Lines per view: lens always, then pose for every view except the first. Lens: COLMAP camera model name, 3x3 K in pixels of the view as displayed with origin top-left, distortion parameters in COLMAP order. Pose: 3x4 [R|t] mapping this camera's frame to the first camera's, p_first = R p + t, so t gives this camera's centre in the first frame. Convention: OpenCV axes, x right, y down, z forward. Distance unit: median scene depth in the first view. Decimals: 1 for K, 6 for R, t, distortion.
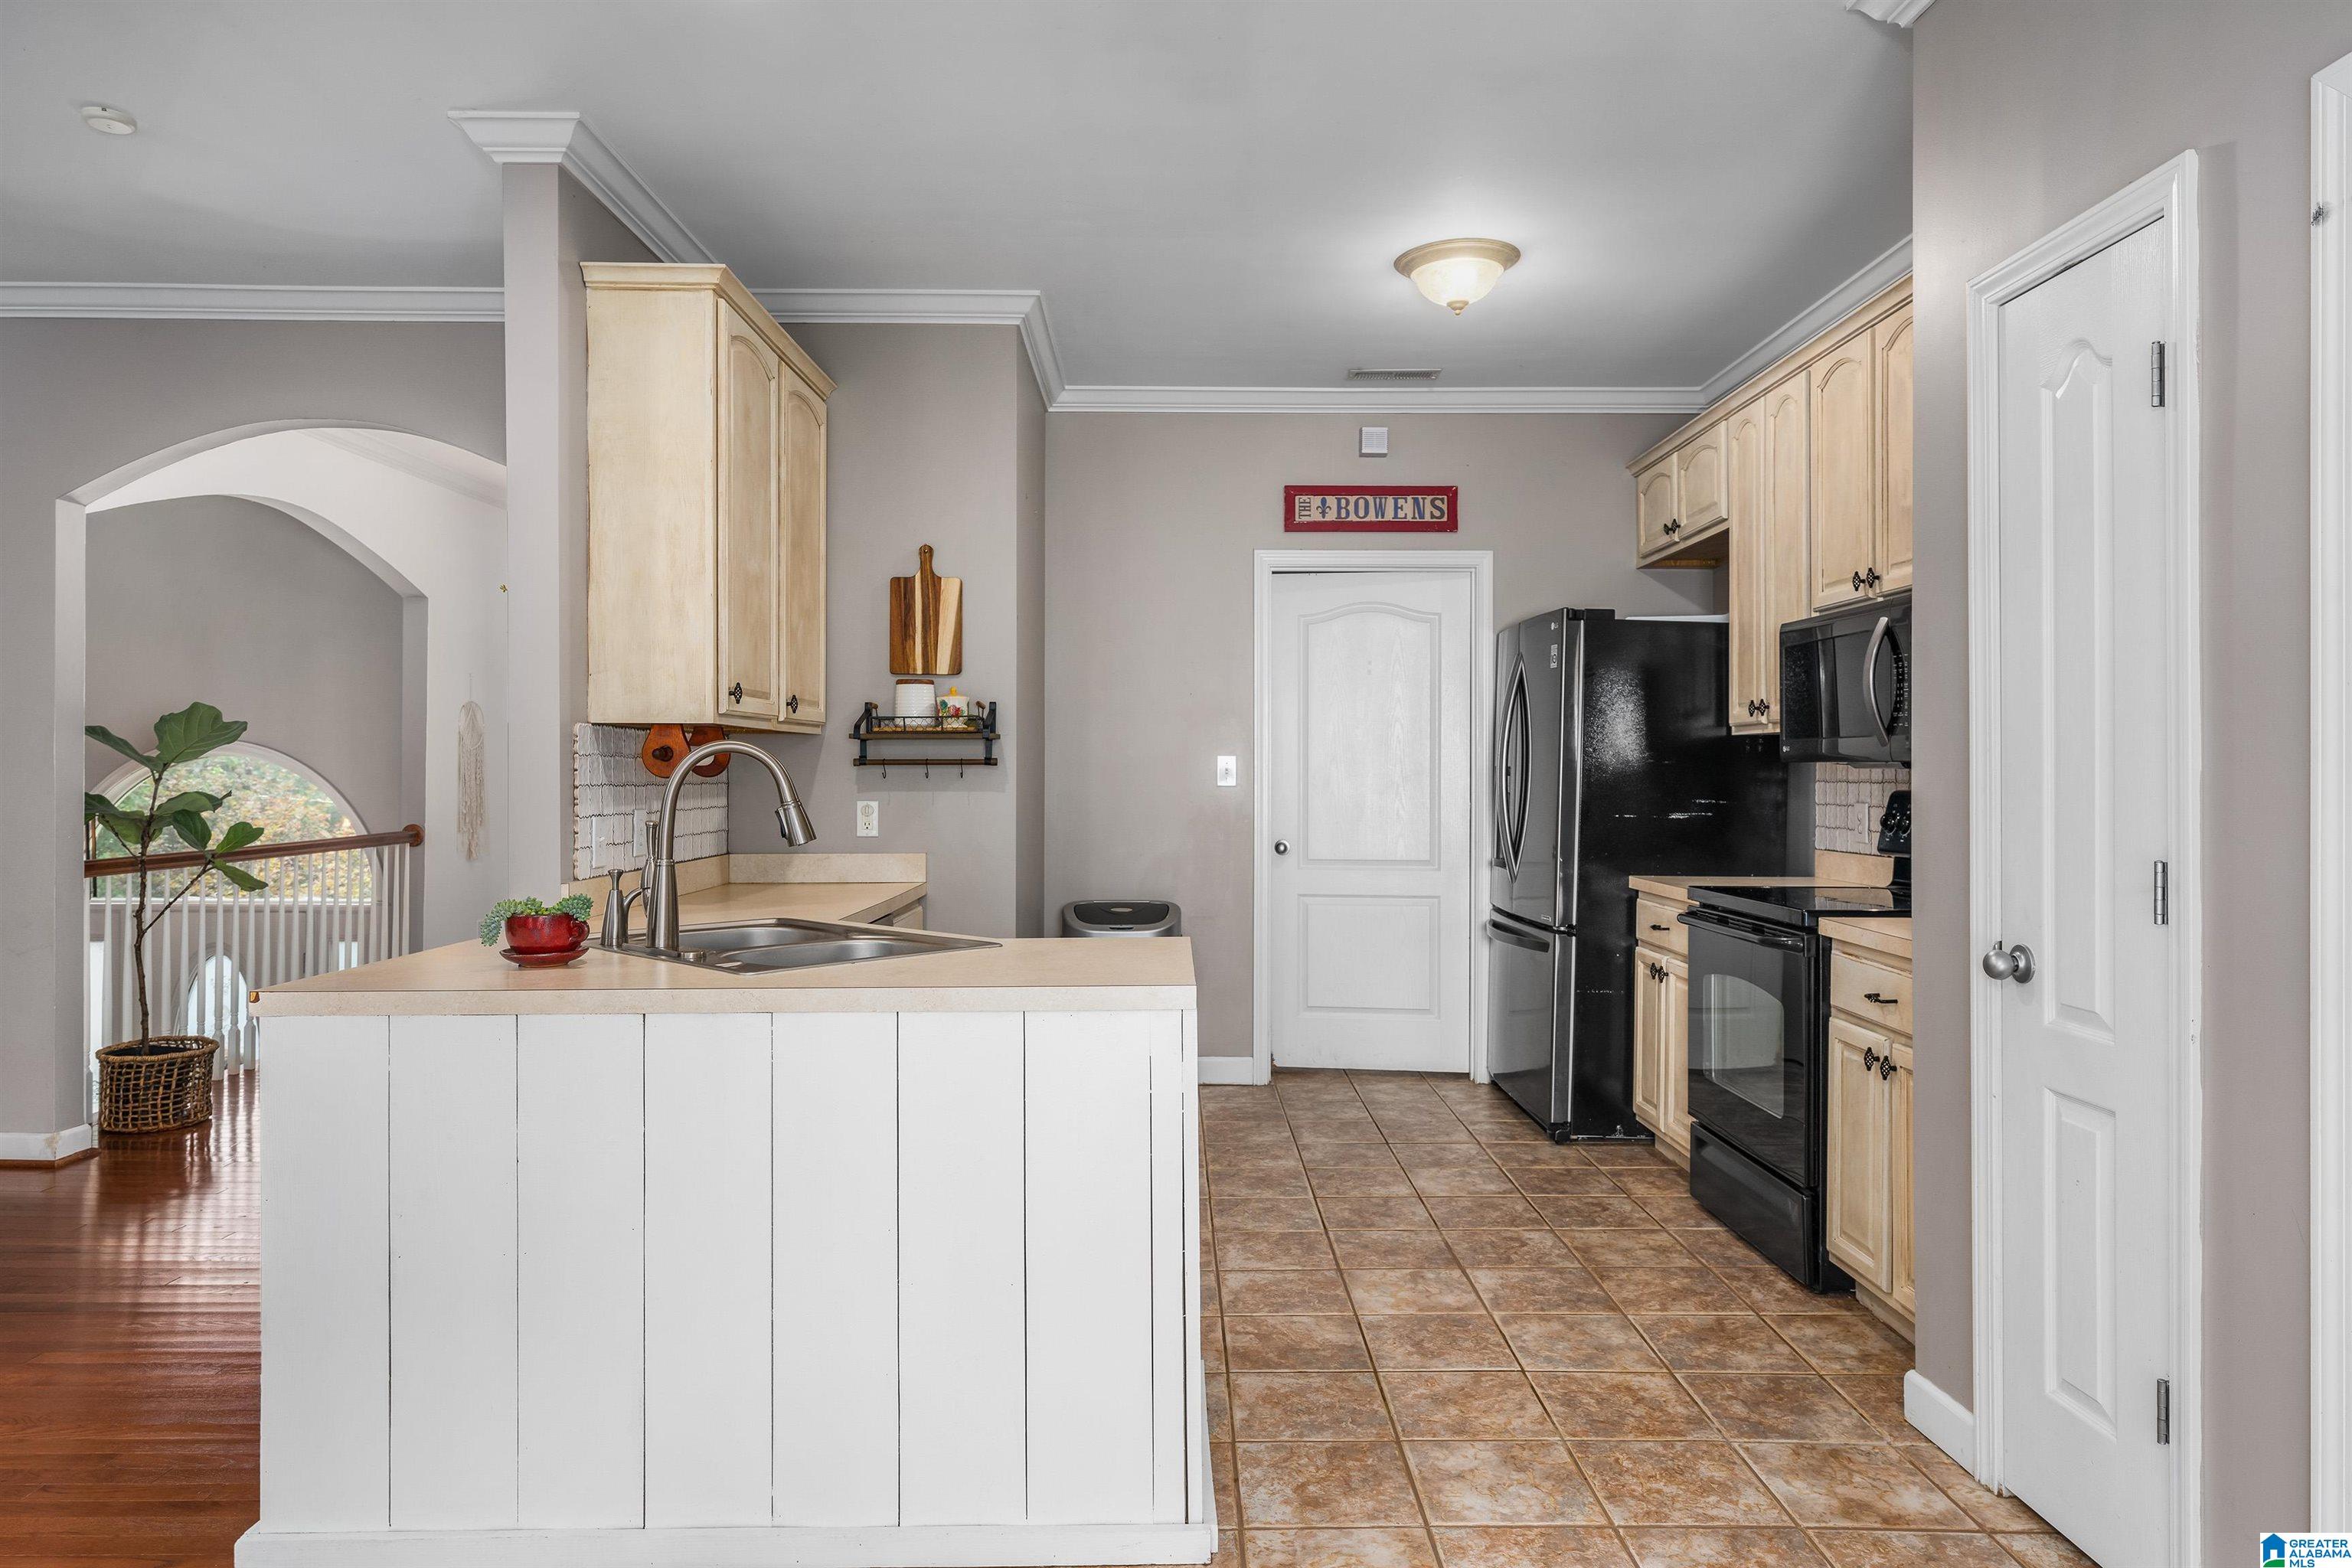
lens RADIAL K [[1447.0, 0, 1179.1], [0, 1447.0, 777.1], [0, 0, 1]] dist [0.002059, 0.001715]
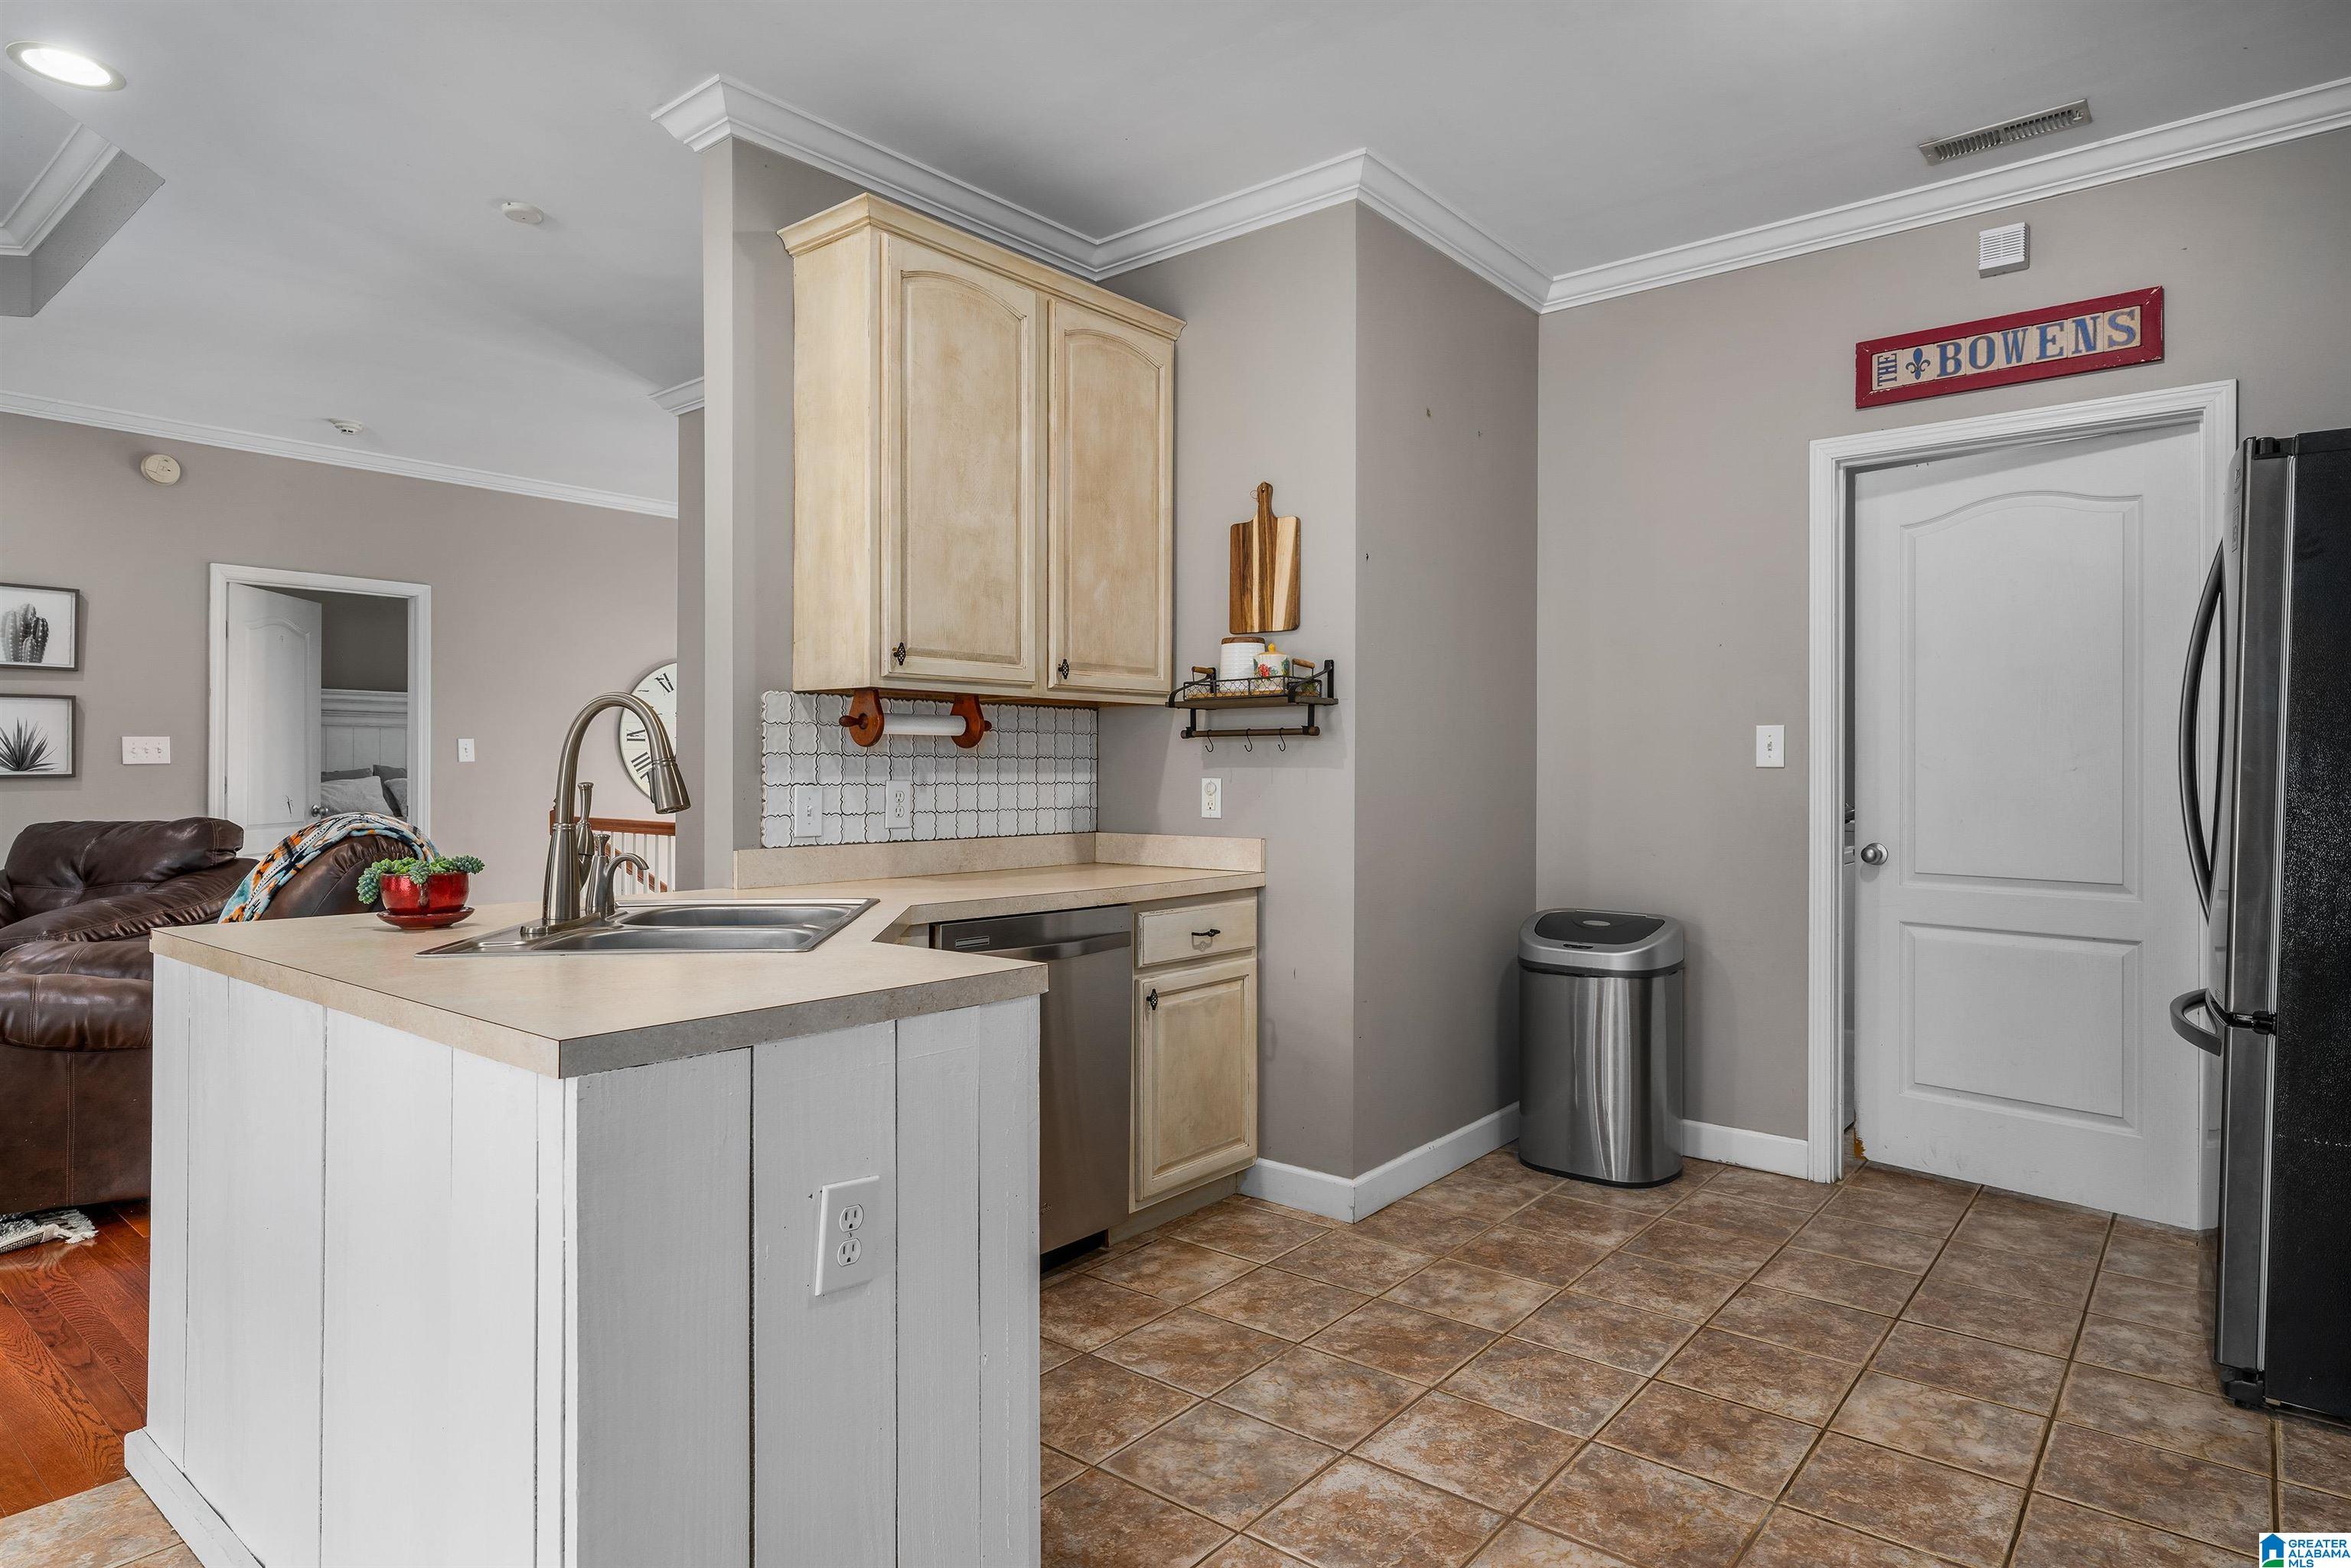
lens RADIAL K [[1295.8, 0, 1170.3], [0, 1295.8, 772.8], [0, 0, 1]] dist [0.003805, -0.001052]
pose [[0.765604, 0.004162, -0.643299, 0.281277], [-0.005172, 0.999987, 0.000314, 0.013243], [0.643291, 0.003087, 0.765615, 0.369896]]
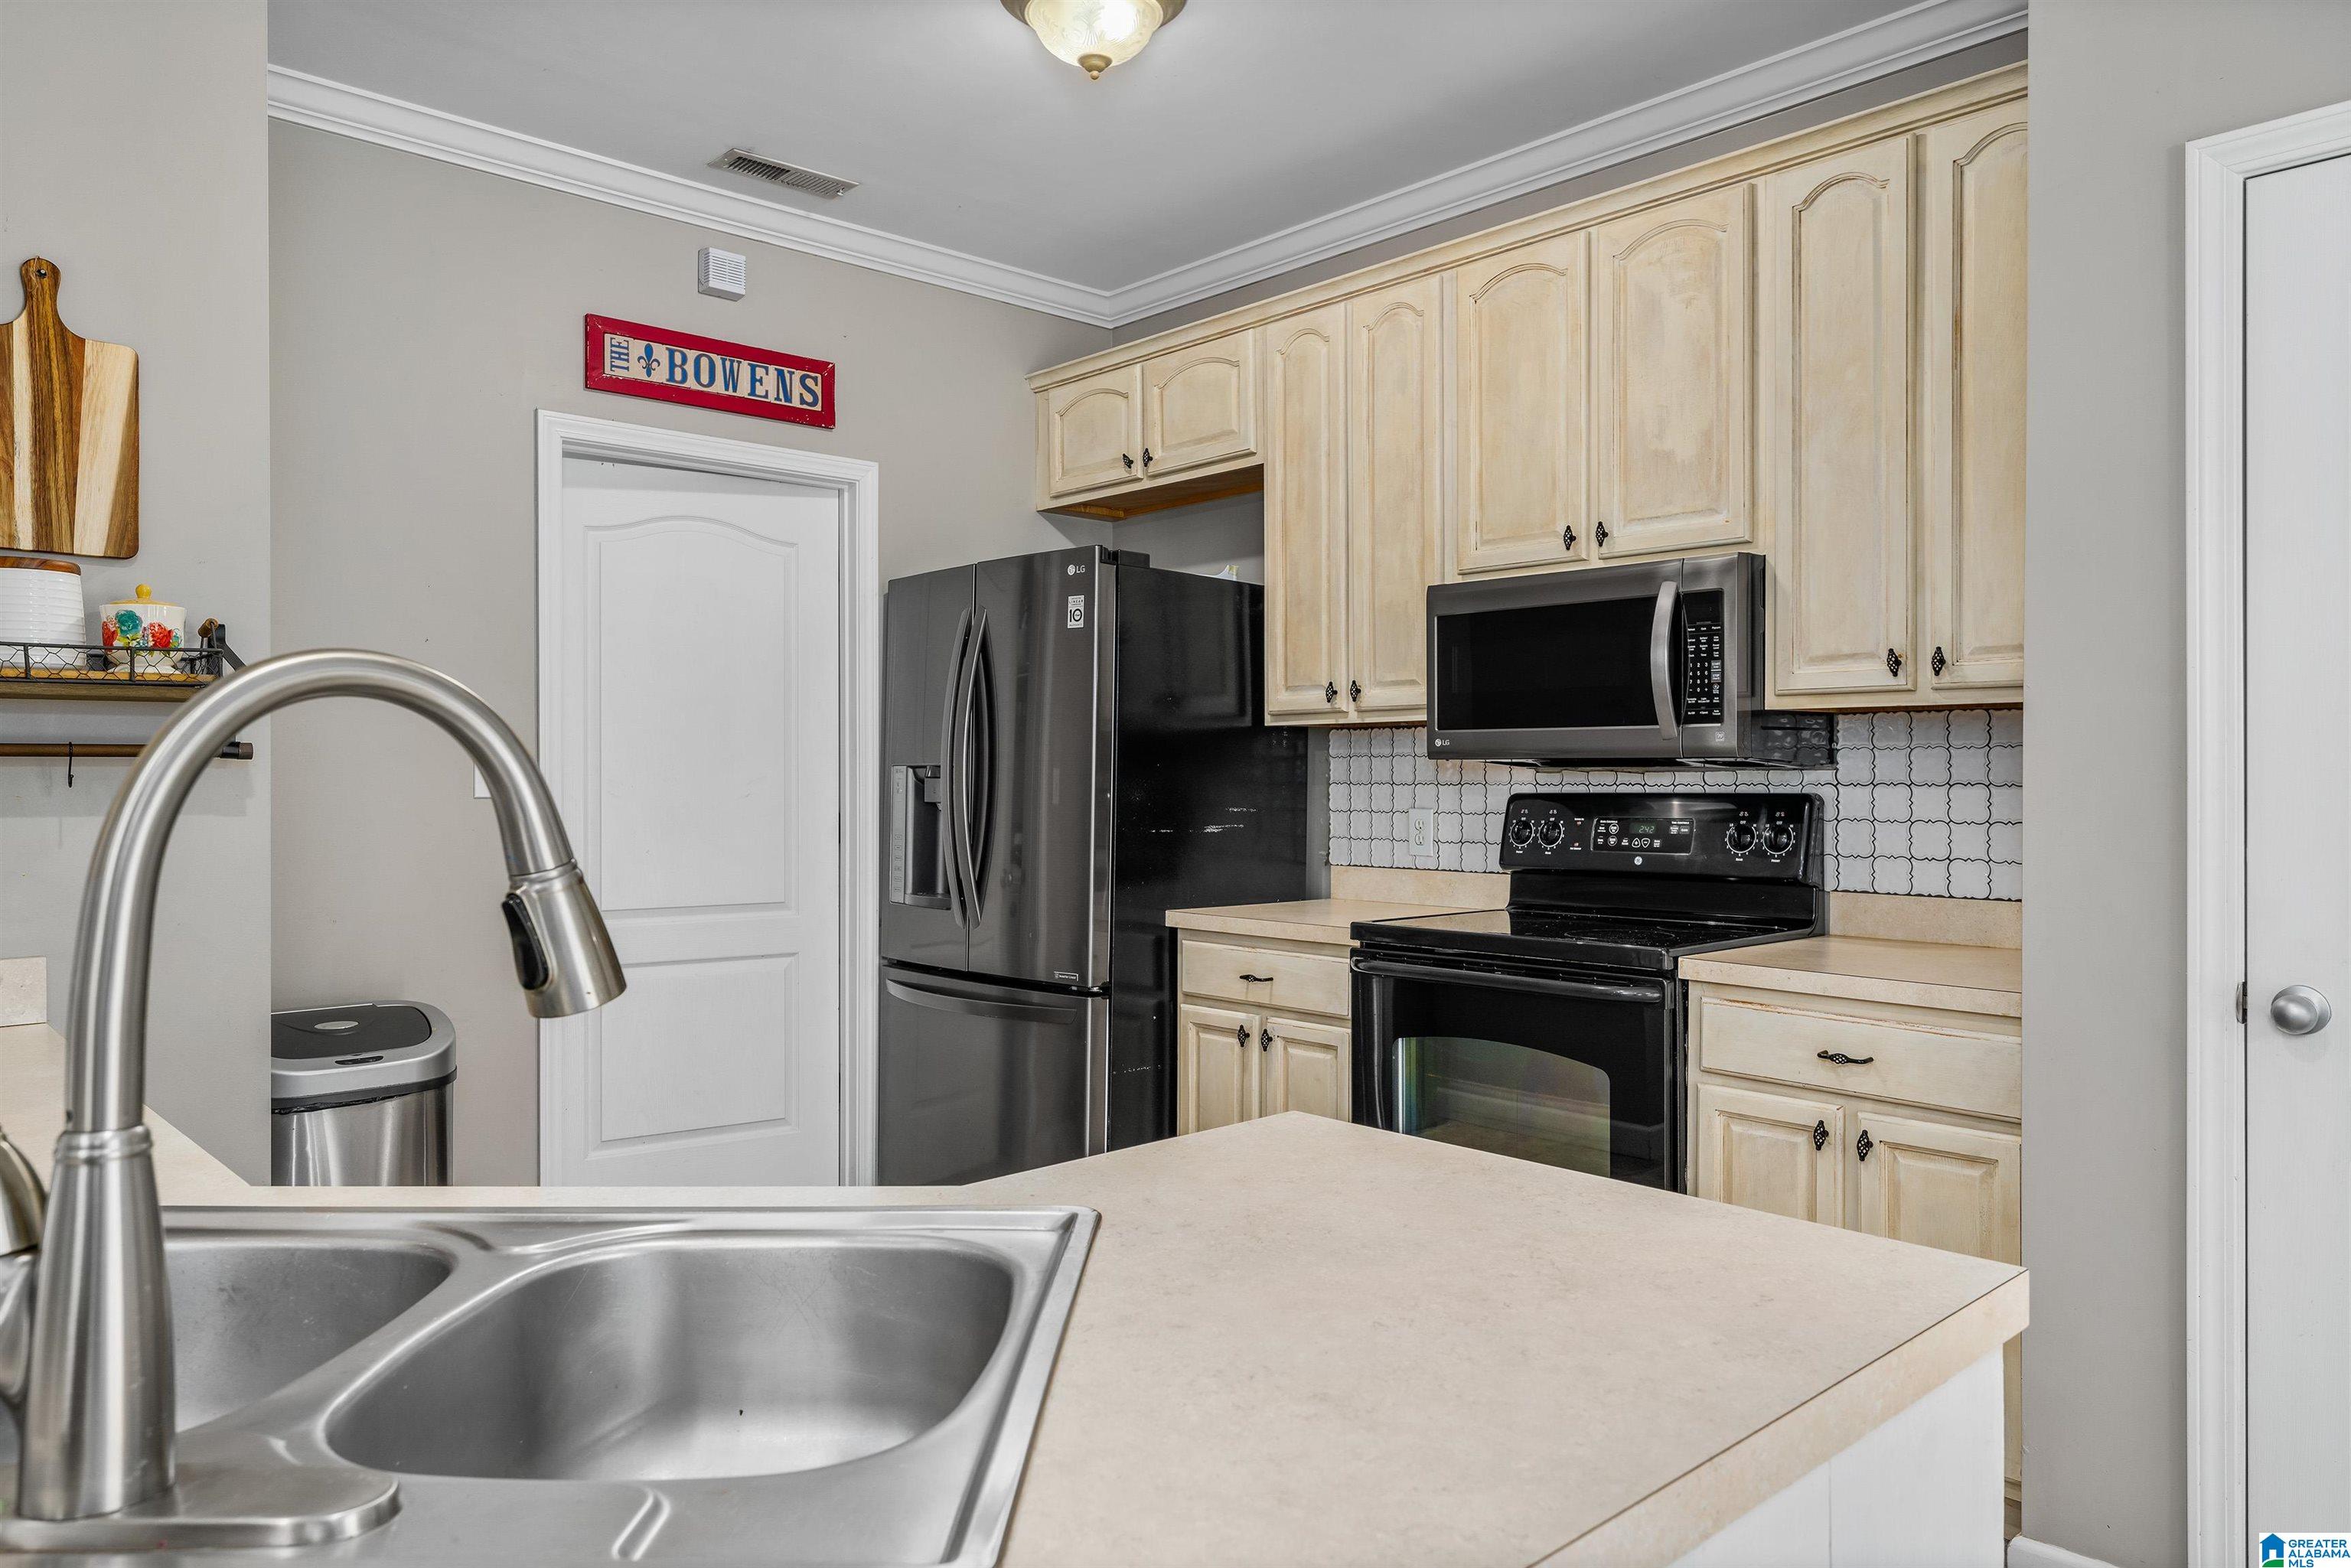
lens RADIAL K [[1558.4, 0, 1173.1], [0, 1558.4, 784.0], [0, 0, 1]] dist [0.003418, -0.000323]
pose [[0.741253, -0.005410, 0.671204, -0.239104], [0.004028, 0.999985, 0.003613, -0.000402], [-0.671214, 0.000025, 0.741264, 0.414479]]
